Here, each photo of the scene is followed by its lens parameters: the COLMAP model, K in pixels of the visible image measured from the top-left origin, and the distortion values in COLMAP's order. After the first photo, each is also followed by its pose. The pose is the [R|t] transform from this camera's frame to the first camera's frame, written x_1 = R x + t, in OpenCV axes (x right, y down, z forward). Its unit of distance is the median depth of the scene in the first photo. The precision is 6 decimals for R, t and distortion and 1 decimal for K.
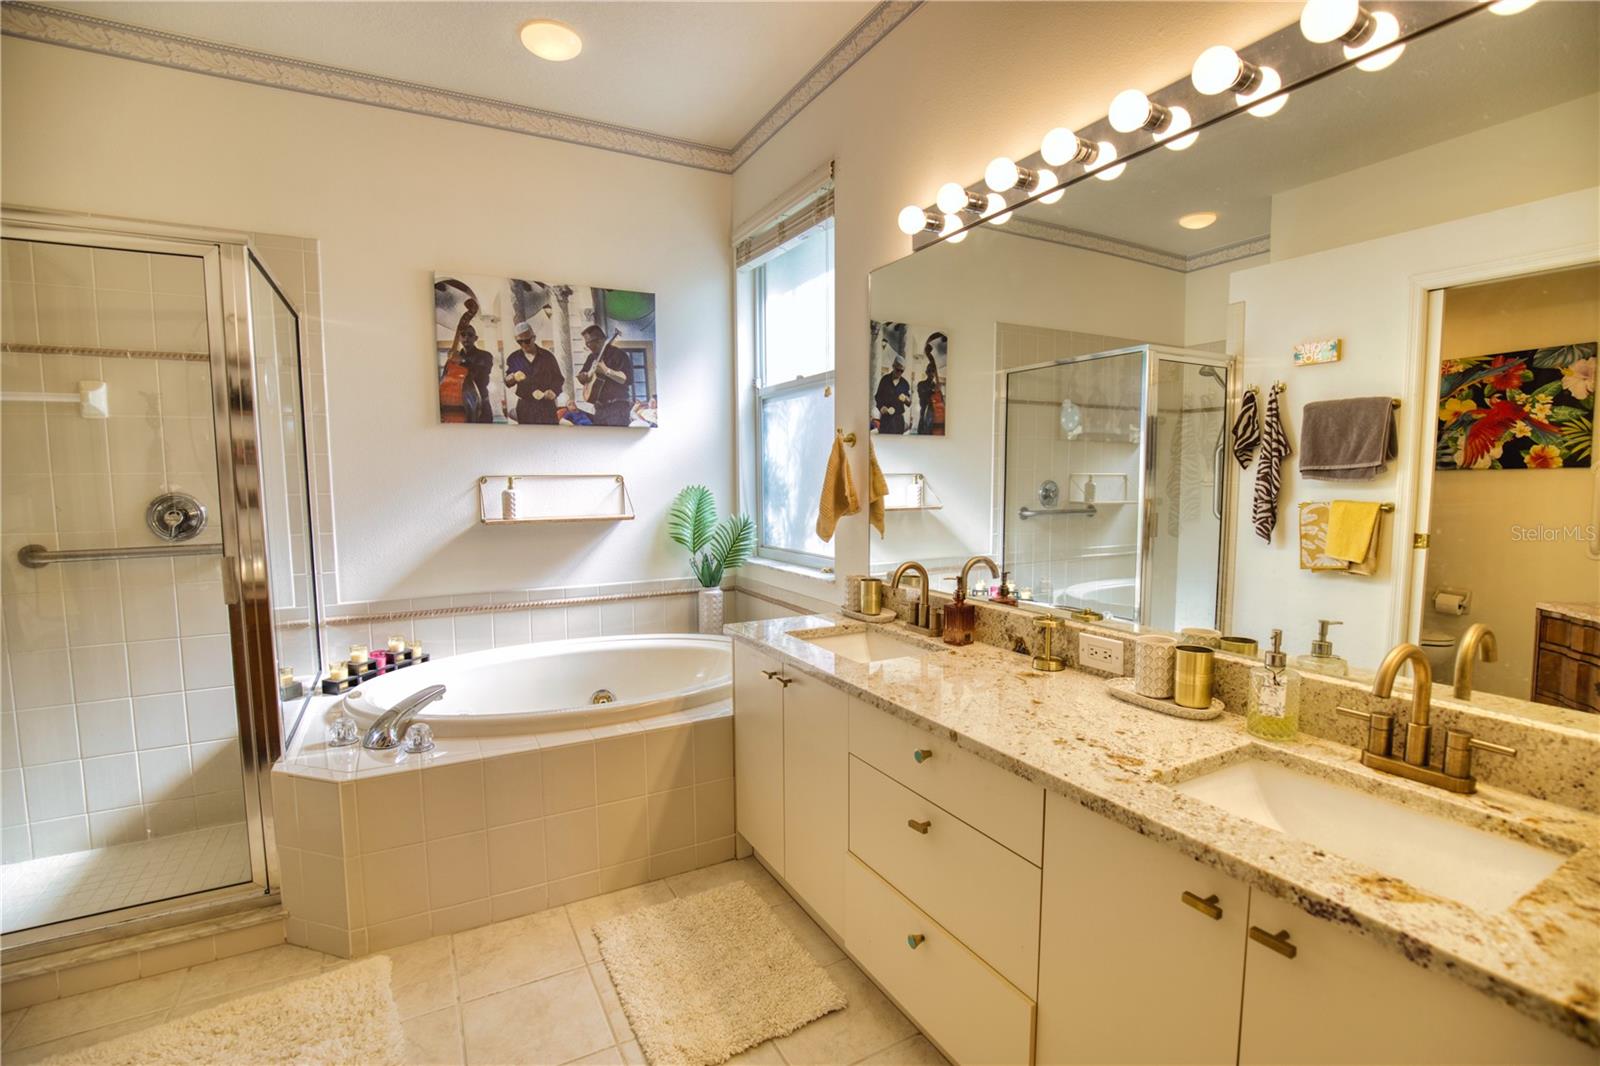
lens RADIAL K [[730.6, 0, 807.7], [0, 730.6, 544.1], [0, 0, 1]] dist [-0.032195, 0.004885]
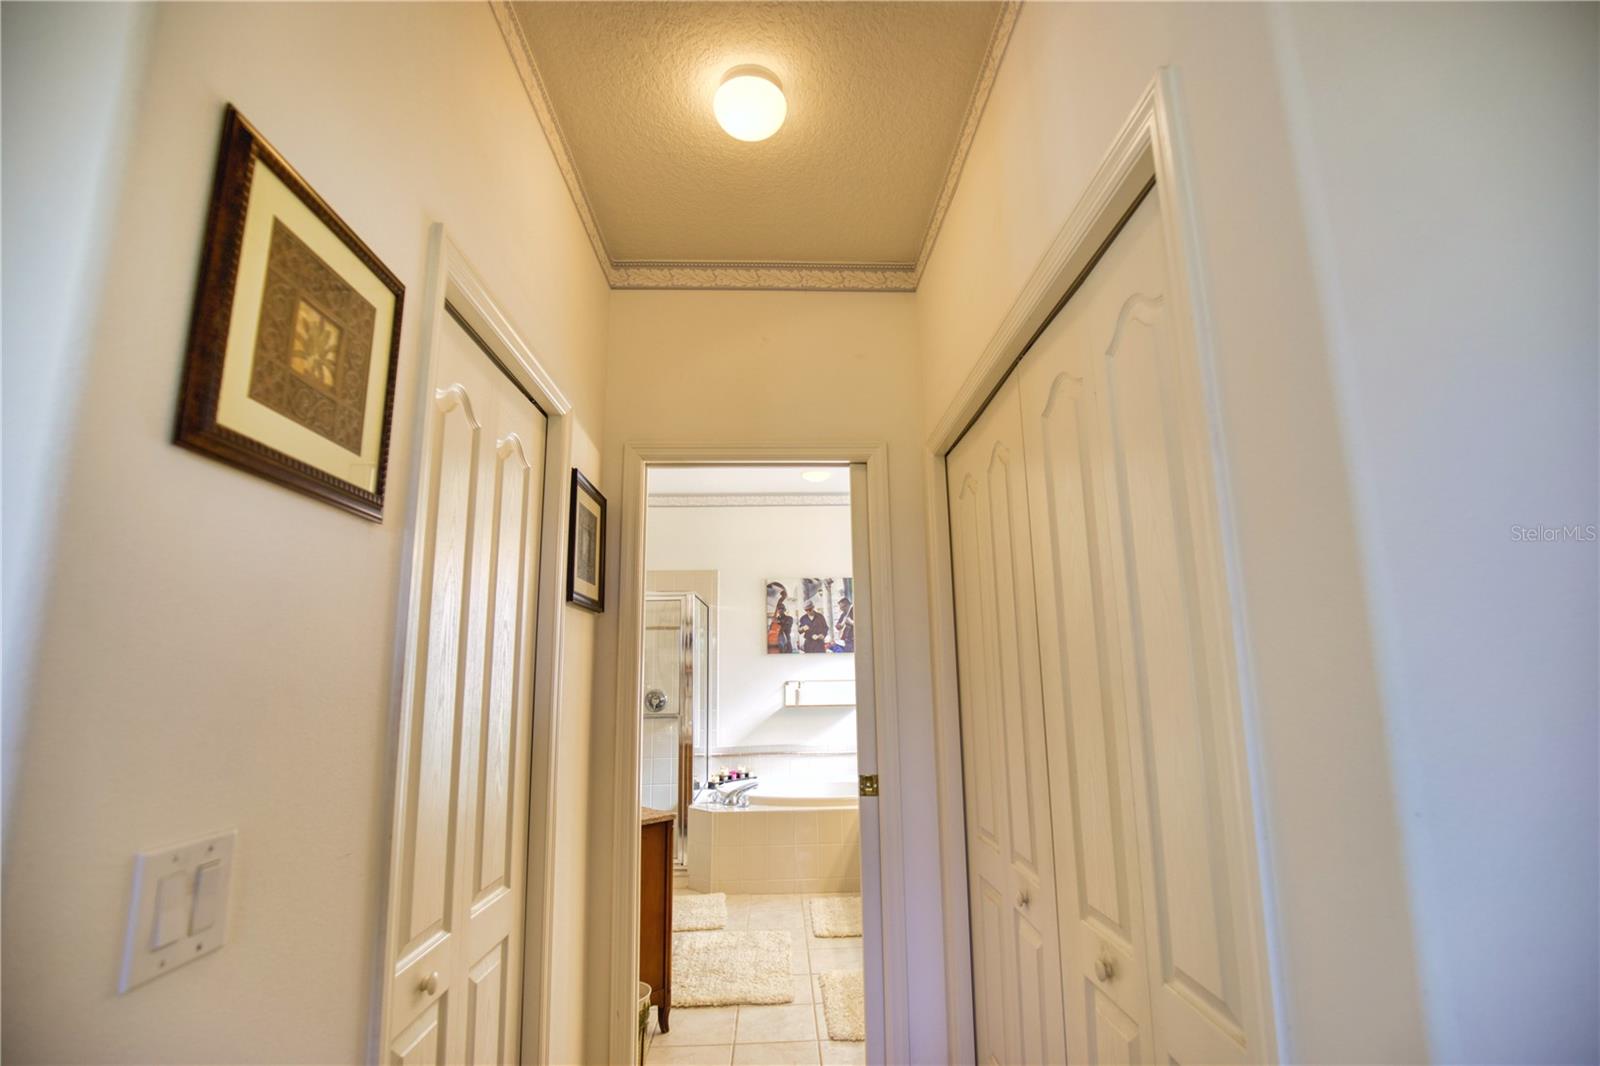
lens RADIAL K [[730.6, 0, 802.3], [0, 730.6, 537.4], [0, 0, 1]] dist [-0.032195, 0.004885]
pose [[0.890865, -0.093025, -0.444641, 0.482329], [-0.030457, 0.964374, -0.262784, 0.044346], [0.453246, 0.247648, 0.856294, -0.723908]]
